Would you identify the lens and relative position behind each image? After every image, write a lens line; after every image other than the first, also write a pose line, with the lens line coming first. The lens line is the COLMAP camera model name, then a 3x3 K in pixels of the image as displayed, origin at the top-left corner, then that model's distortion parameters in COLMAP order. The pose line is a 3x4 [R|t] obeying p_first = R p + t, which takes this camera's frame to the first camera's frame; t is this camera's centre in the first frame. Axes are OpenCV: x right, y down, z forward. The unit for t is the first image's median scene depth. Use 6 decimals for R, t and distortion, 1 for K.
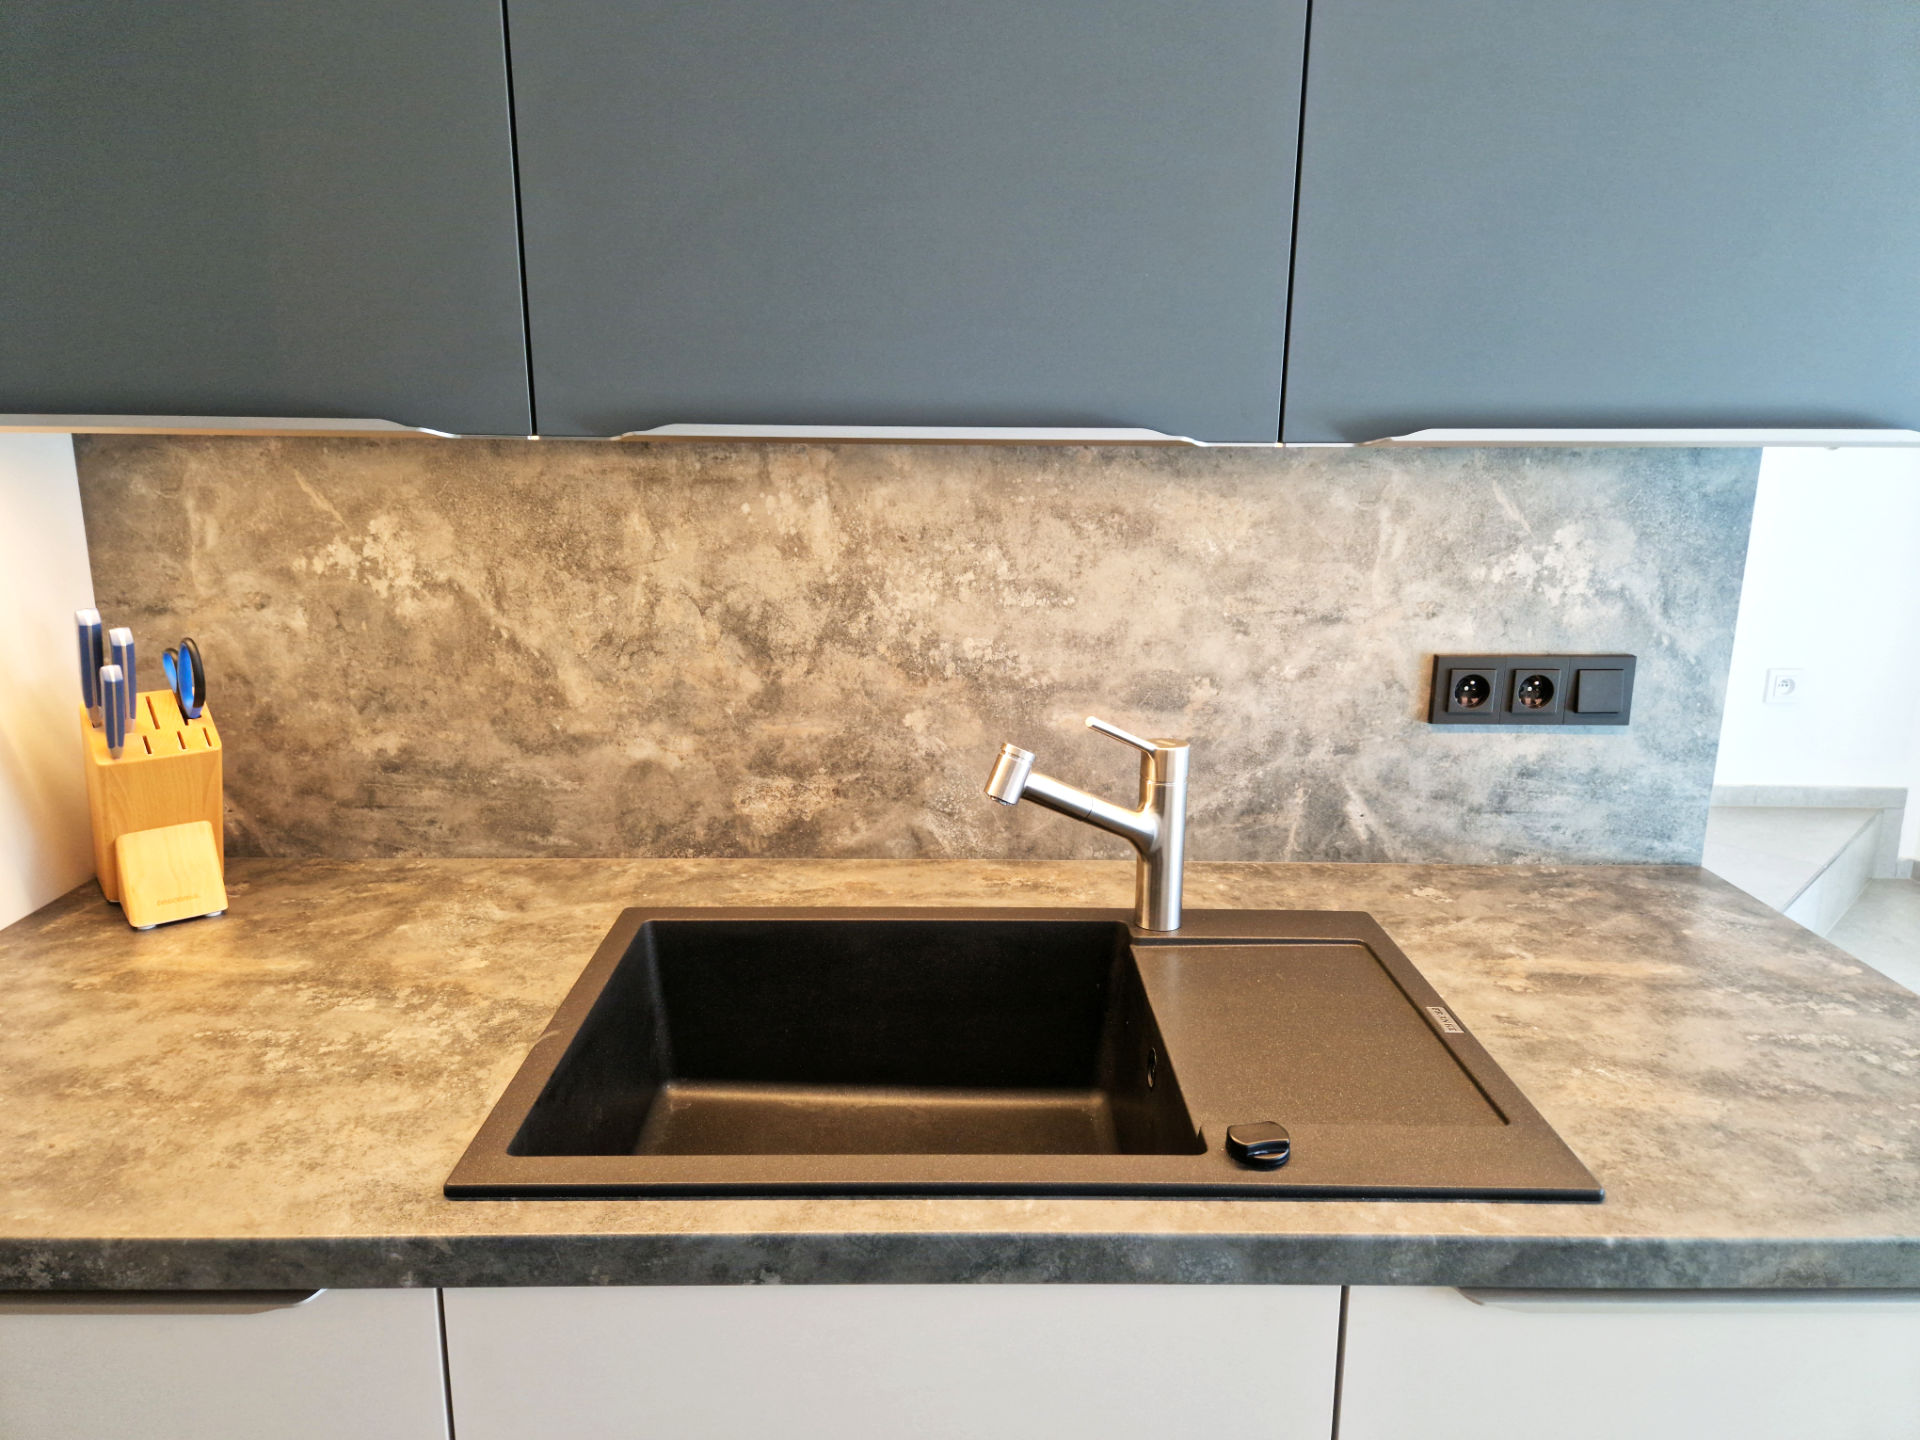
lens RADIAL K [[1330.3, 0, 964.6], [0, 1330.3, 716.4], [0, 0, 1]] dist [0.071595, -0.058429]
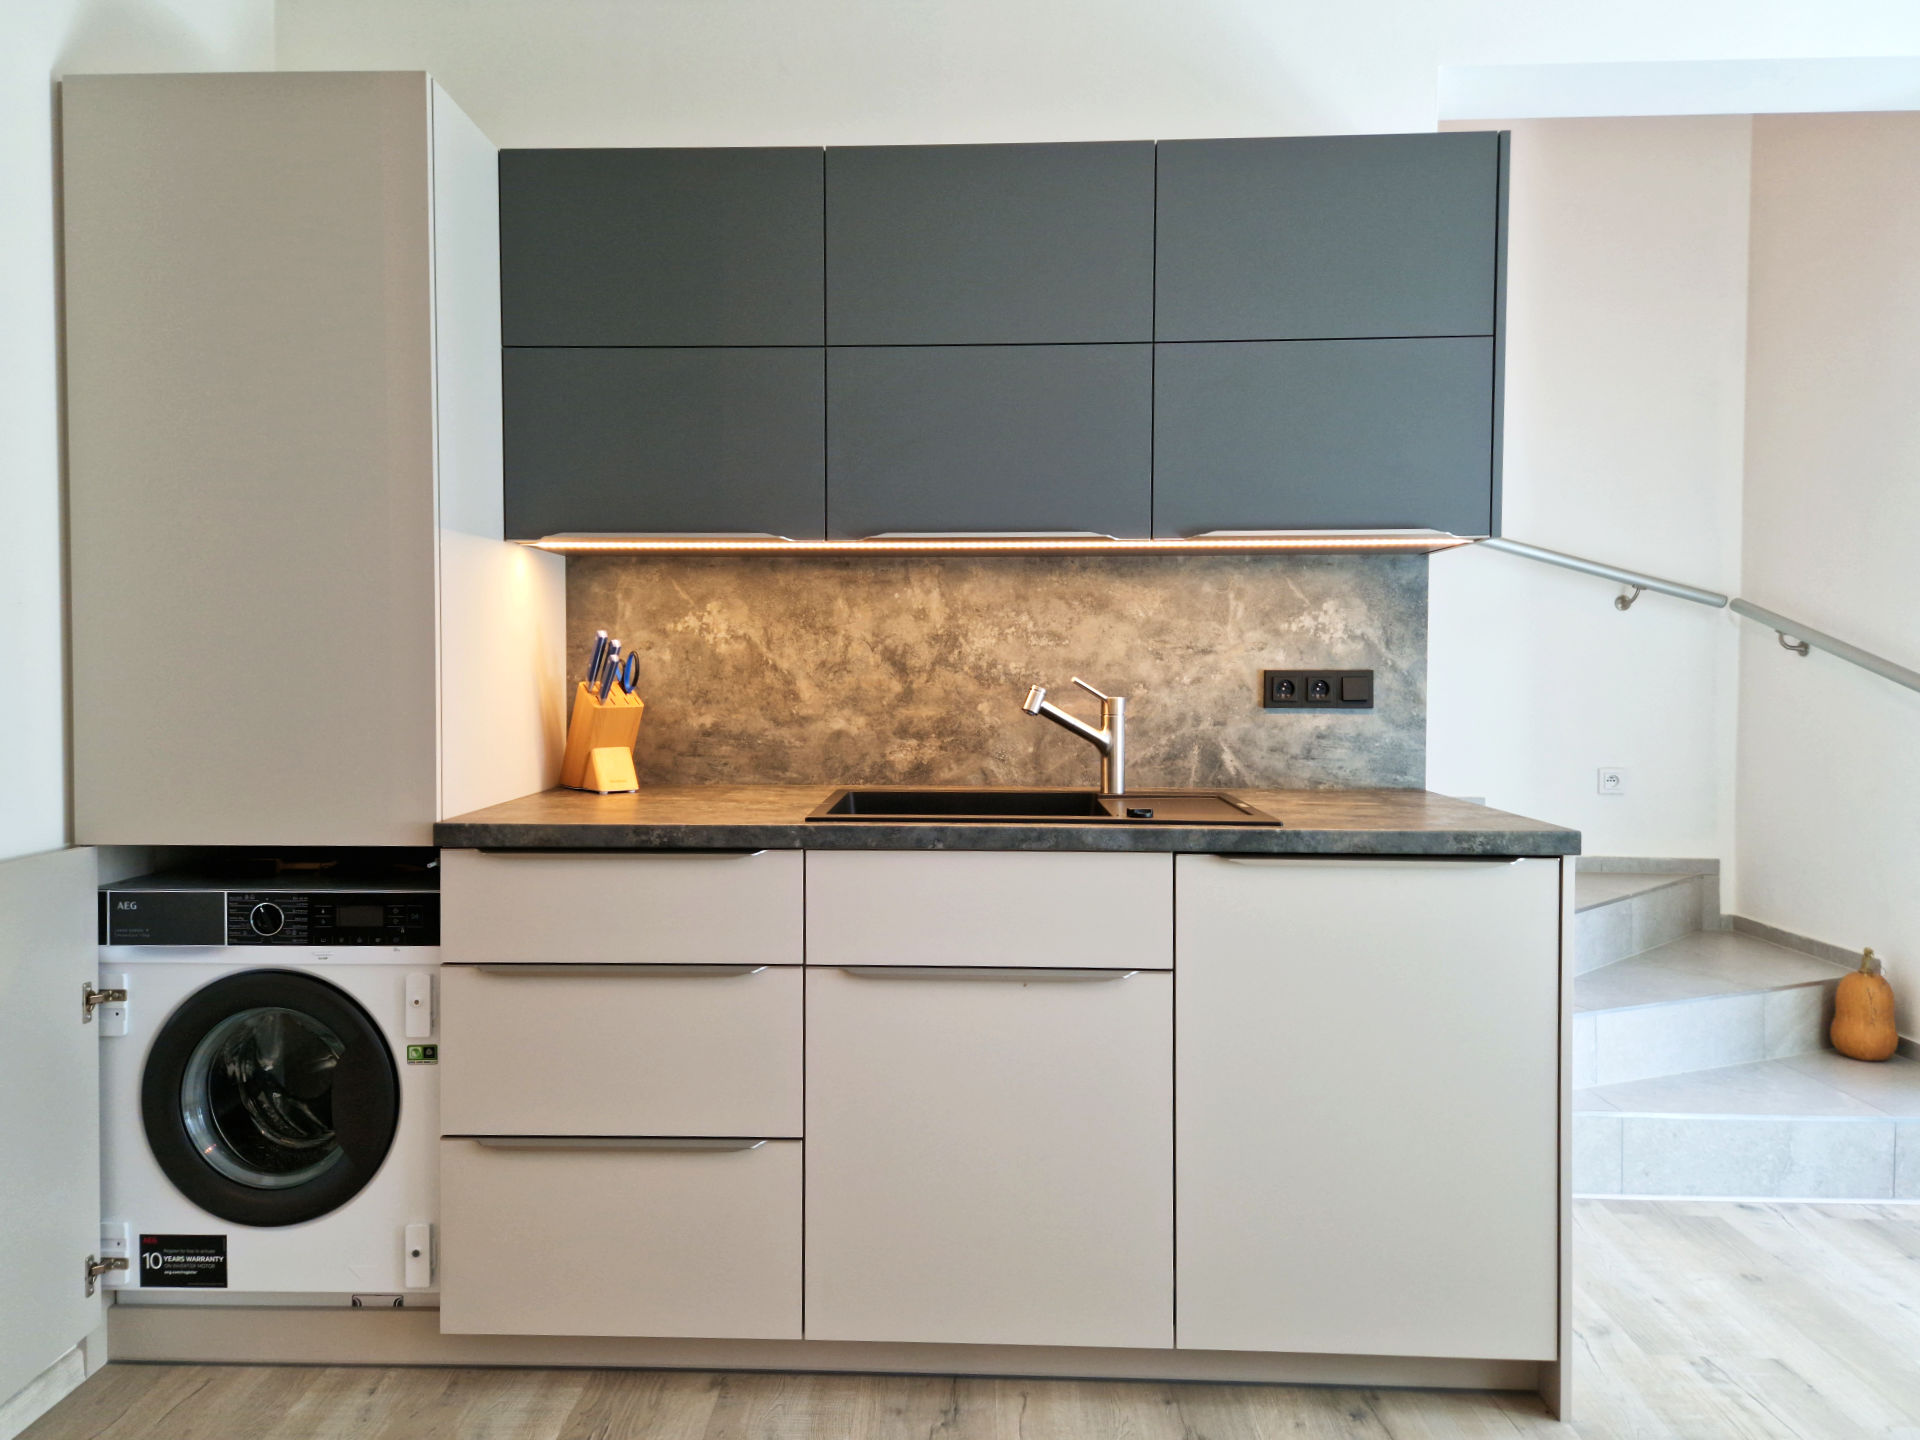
lens RADIAL K [[1330.3, 0, 920.1], [0, 1330.3, 685.8], [0, 0, 1]] dist [0.071595, -0.058429]
pose [[0.998310, -0.006804, -0.057706, -0.019107], [-0.005105, 0.979011, -0.203743, 0.359545], [0.057881, 0.203693, 0.977322, -0.844151]]
